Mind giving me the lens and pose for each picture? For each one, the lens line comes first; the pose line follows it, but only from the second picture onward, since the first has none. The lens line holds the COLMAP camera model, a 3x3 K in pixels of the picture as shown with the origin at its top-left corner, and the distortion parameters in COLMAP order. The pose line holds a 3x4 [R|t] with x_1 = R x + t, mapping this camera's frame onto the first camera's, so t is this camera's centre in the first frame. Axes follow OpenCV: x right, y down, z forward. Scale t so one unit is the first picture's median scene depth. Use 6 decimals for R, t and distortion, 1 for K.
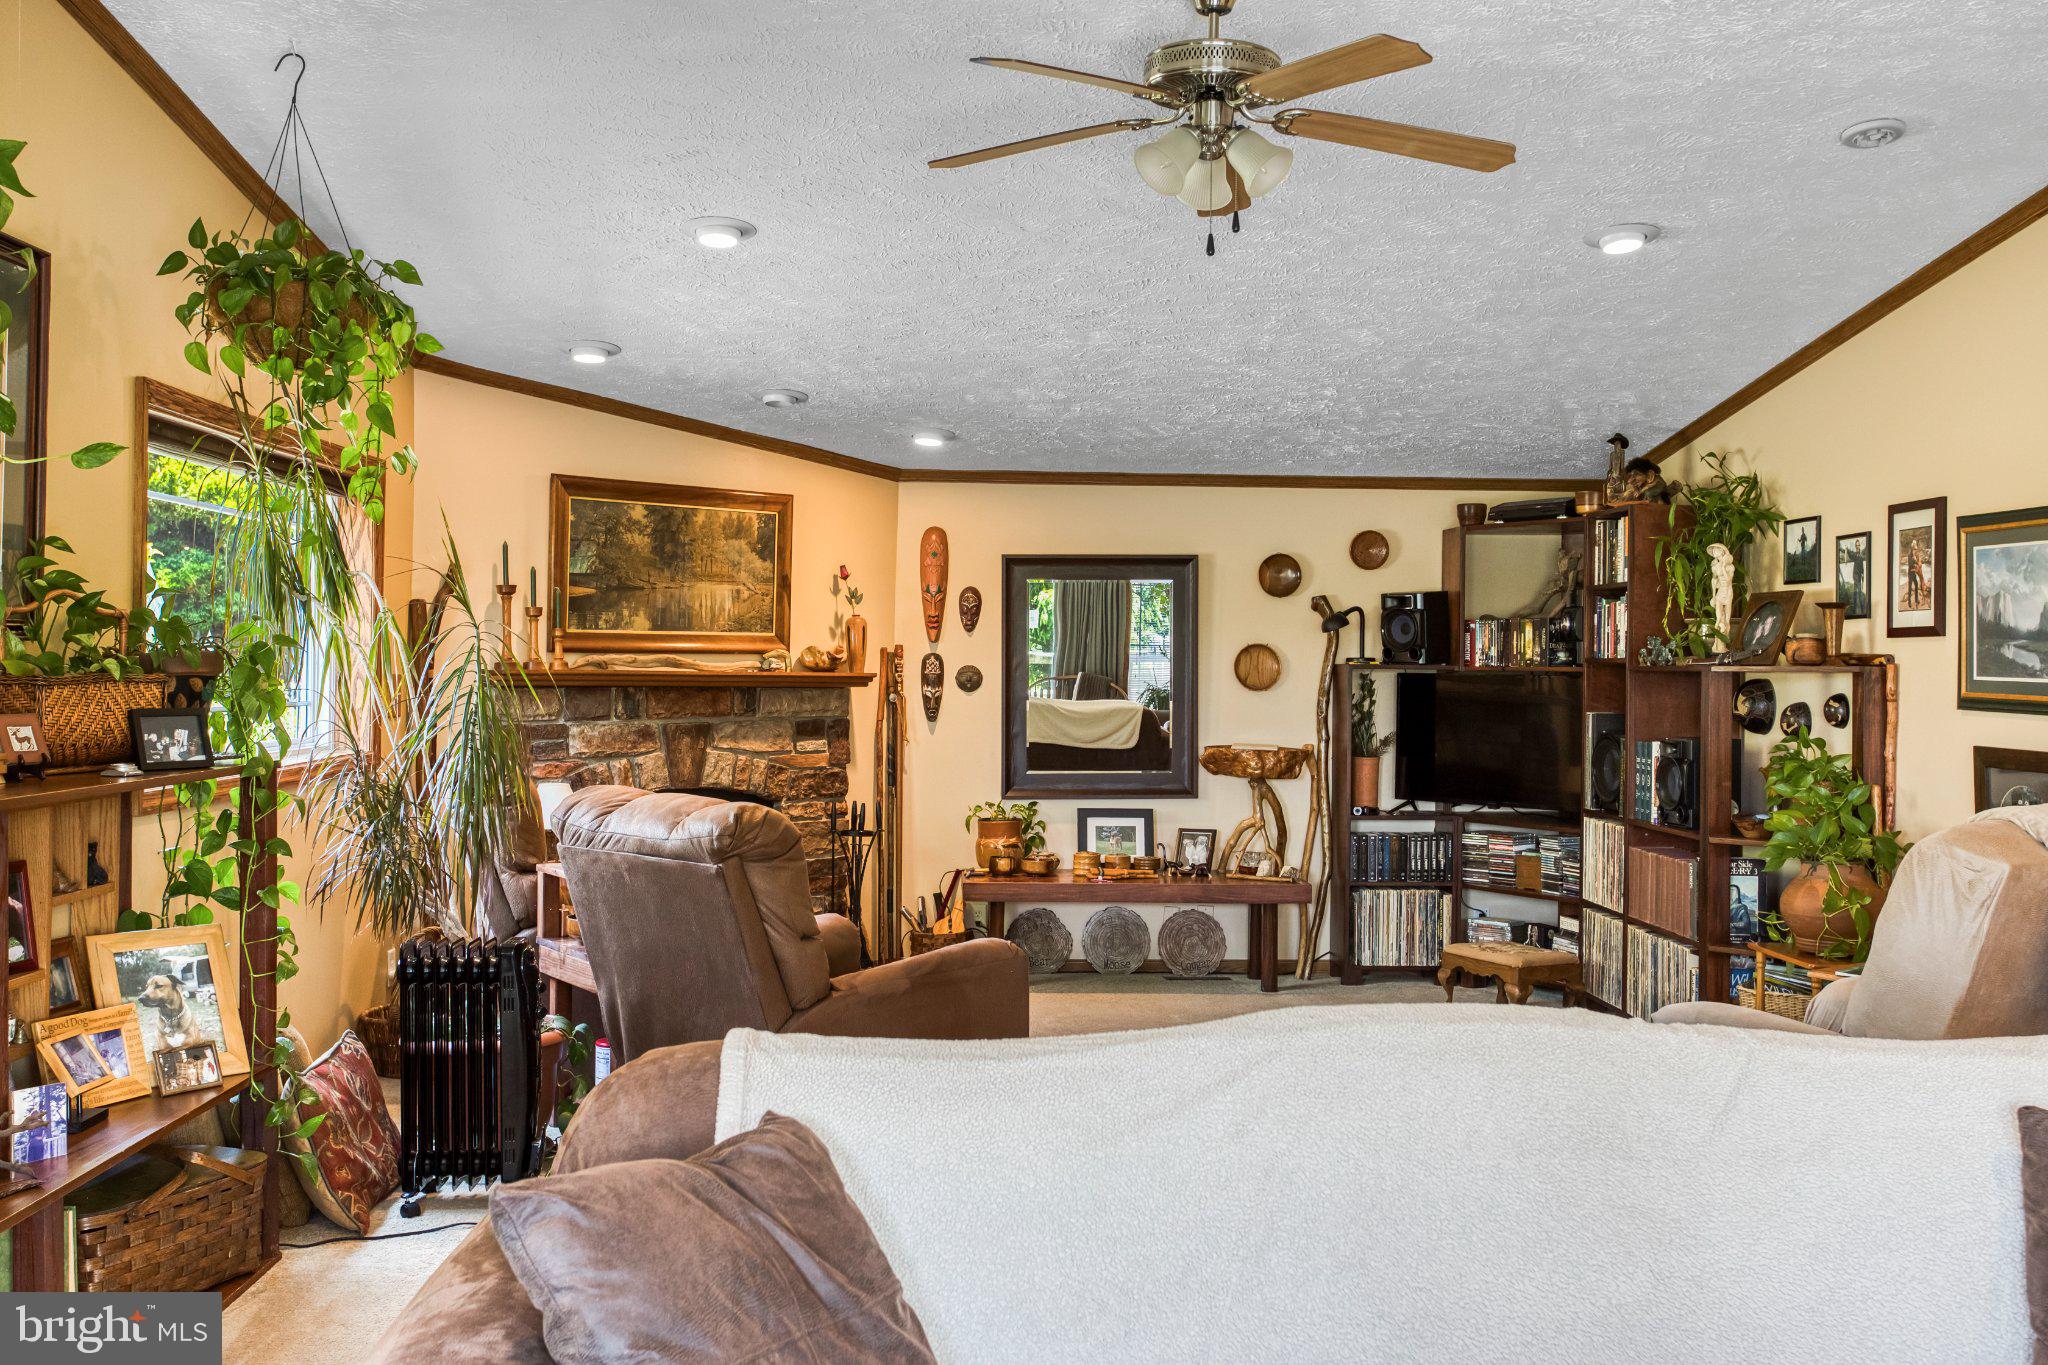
lens RADIAL K [[2020.1, 0, 1026.9], [0, 2020.1, 666.6], [0, 0, 1]] dist [-0.012615, 0.000000]
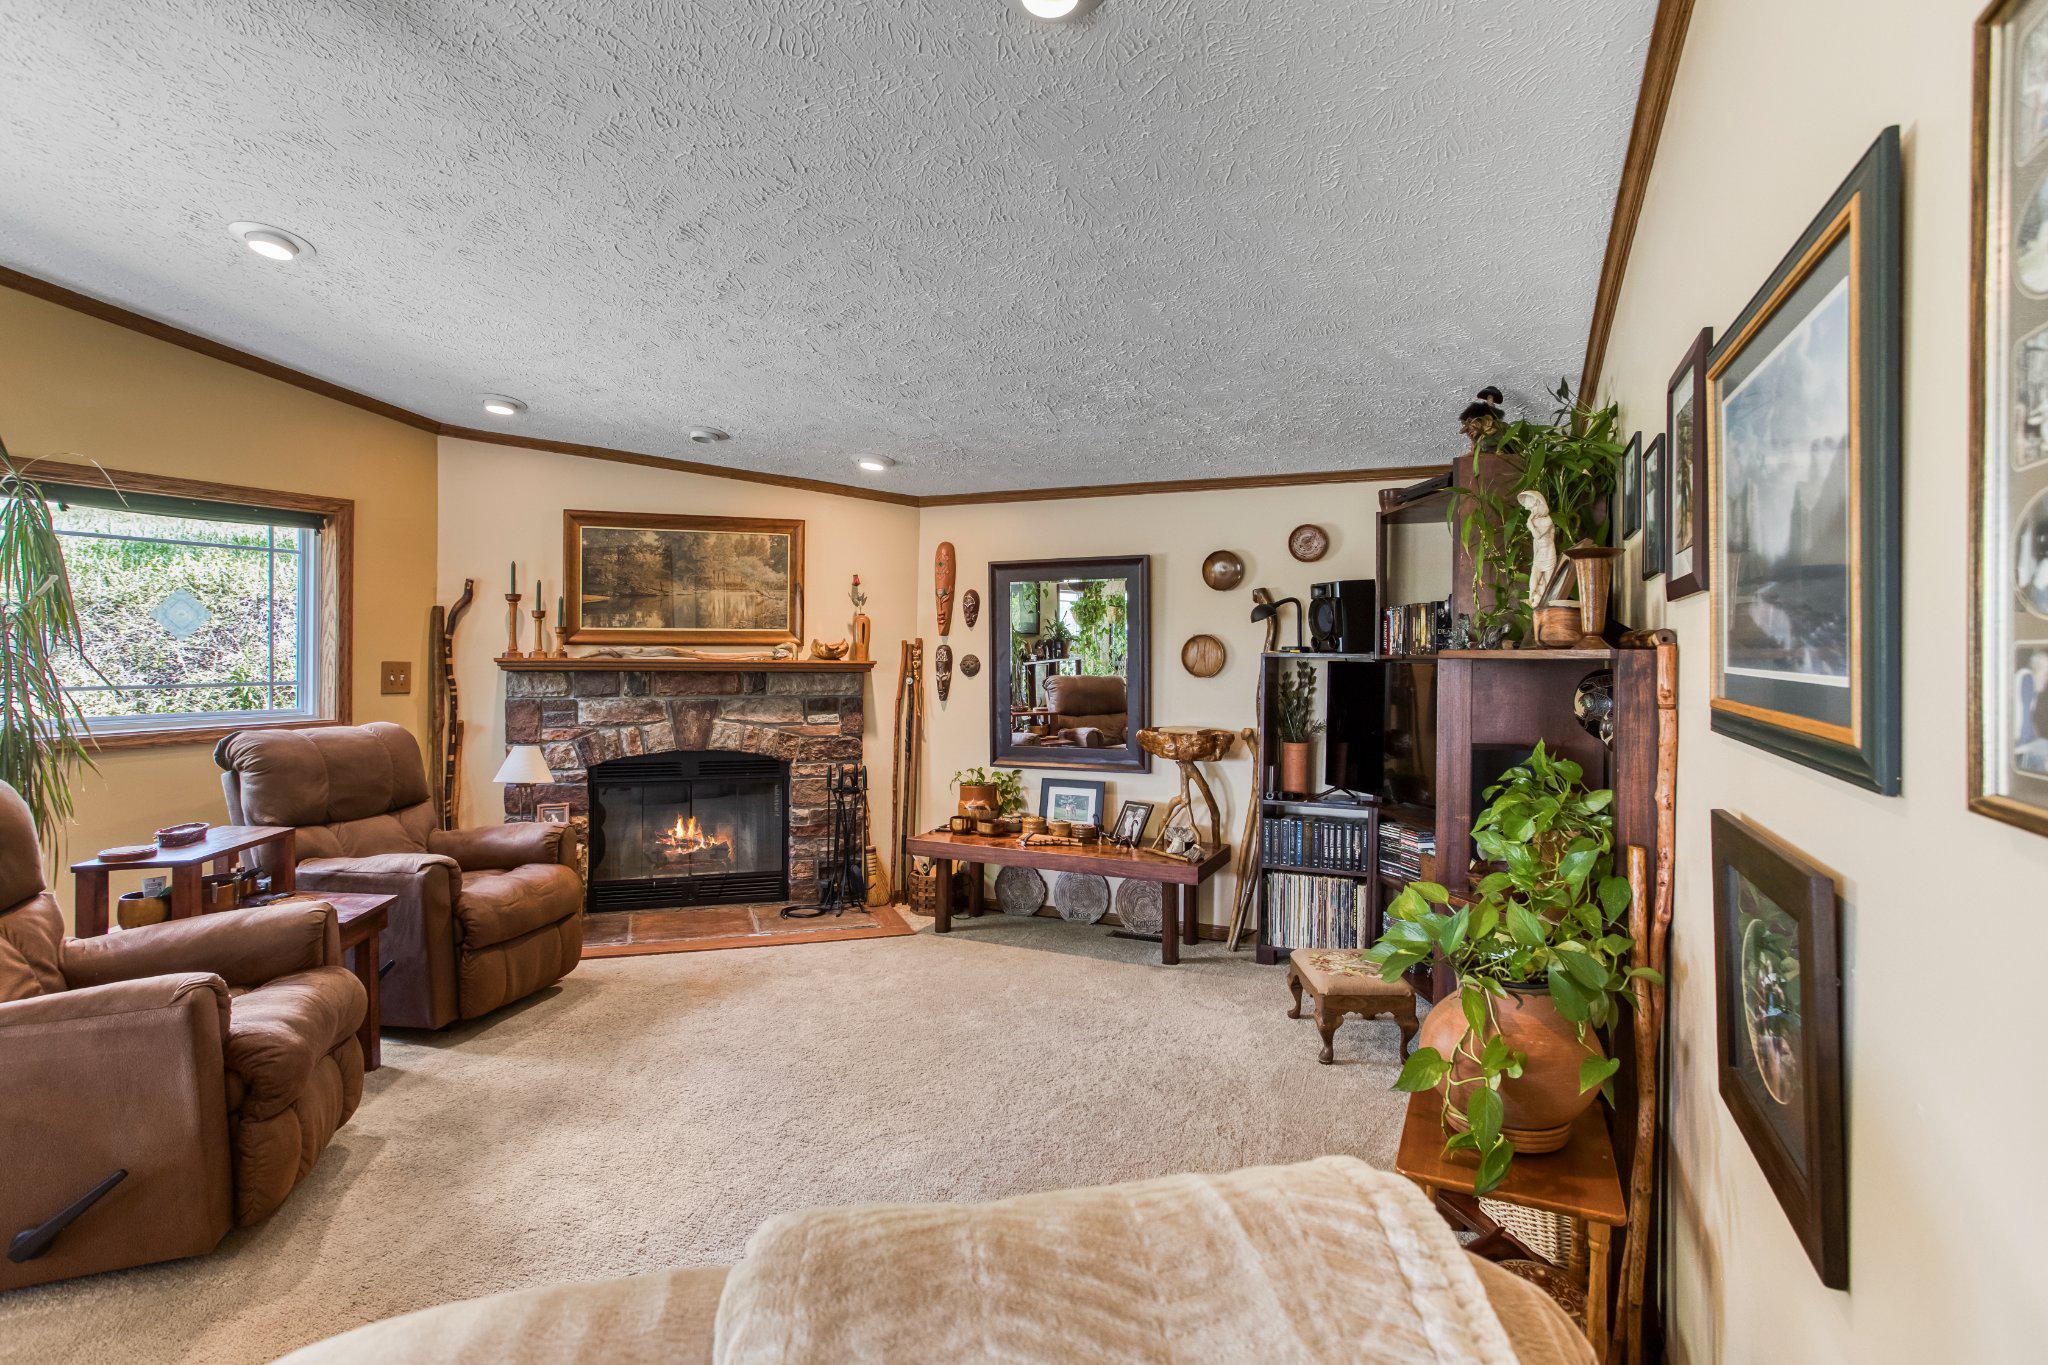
lens RADIAL K [[1041.5, 0, 1011.5], [0, 1041.5, 647.8], [0, 0, 1]] dist [-0.032399, 0.001525]
pose [[0.885051, -0.005539, -0.465462, 0.293900], [0.001131, 0.999952, -0.009750, 0.001476], [0.465493, 0.008102, 0.885014, 0.471827]]
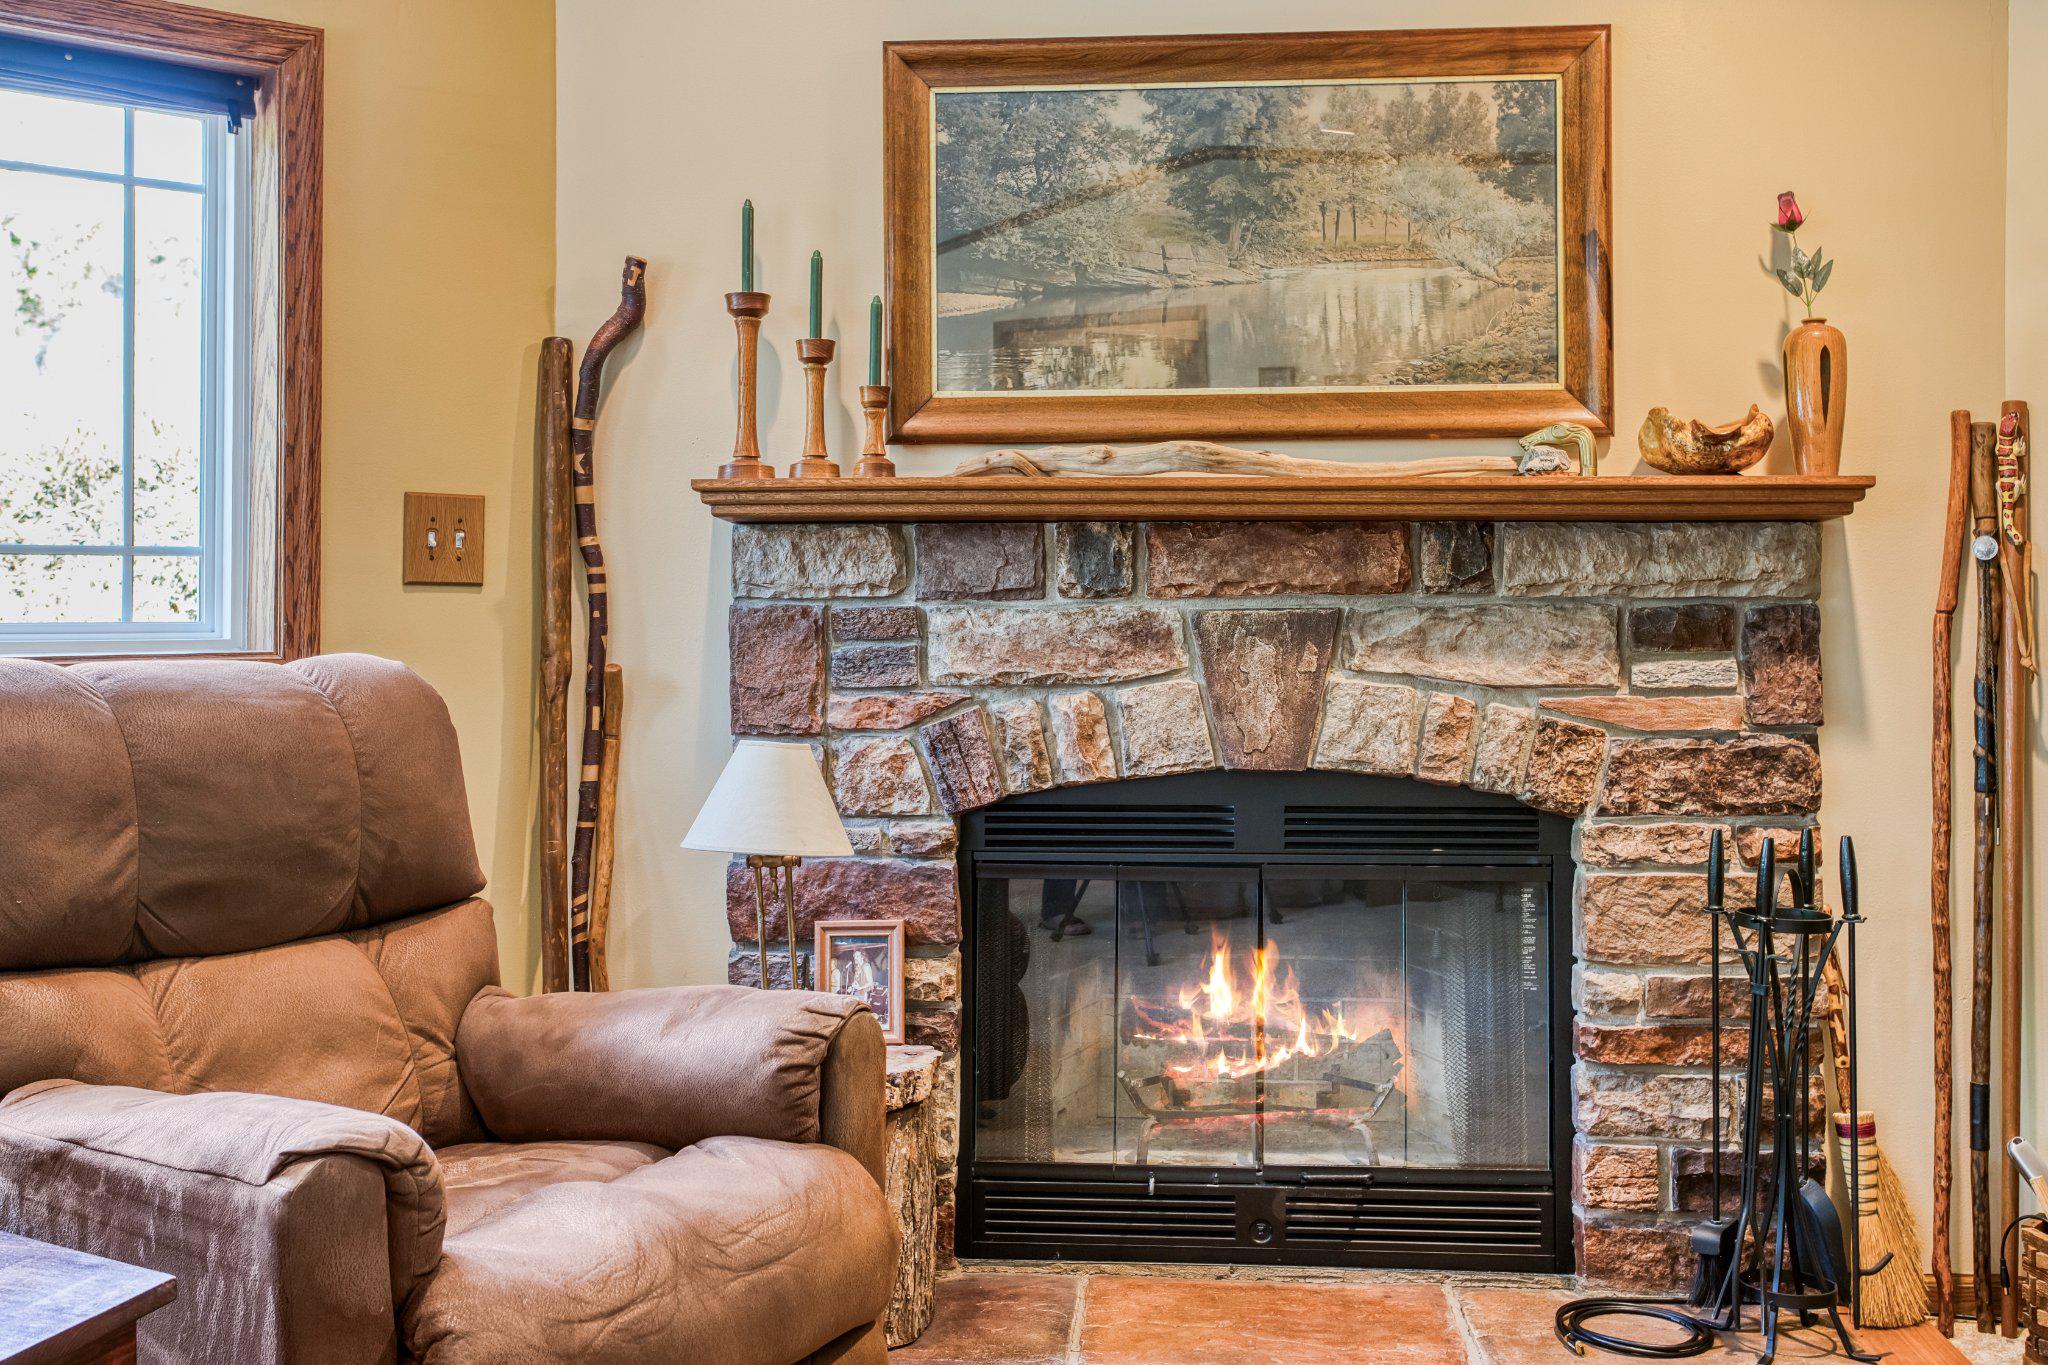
lens RADIAL K [[2020.1, 0, 1039.7], [0, 2020.1, 624.7], [0, 0, 1]] dist [-0.012615, 0.000000]
pose [[0.619941, -0.032997, -0.783954, 0.112516], [0.005193, 0.999266, -0.037953, 0.042860], [0.784631, 0.019457, 0.619657, 0.659532]]
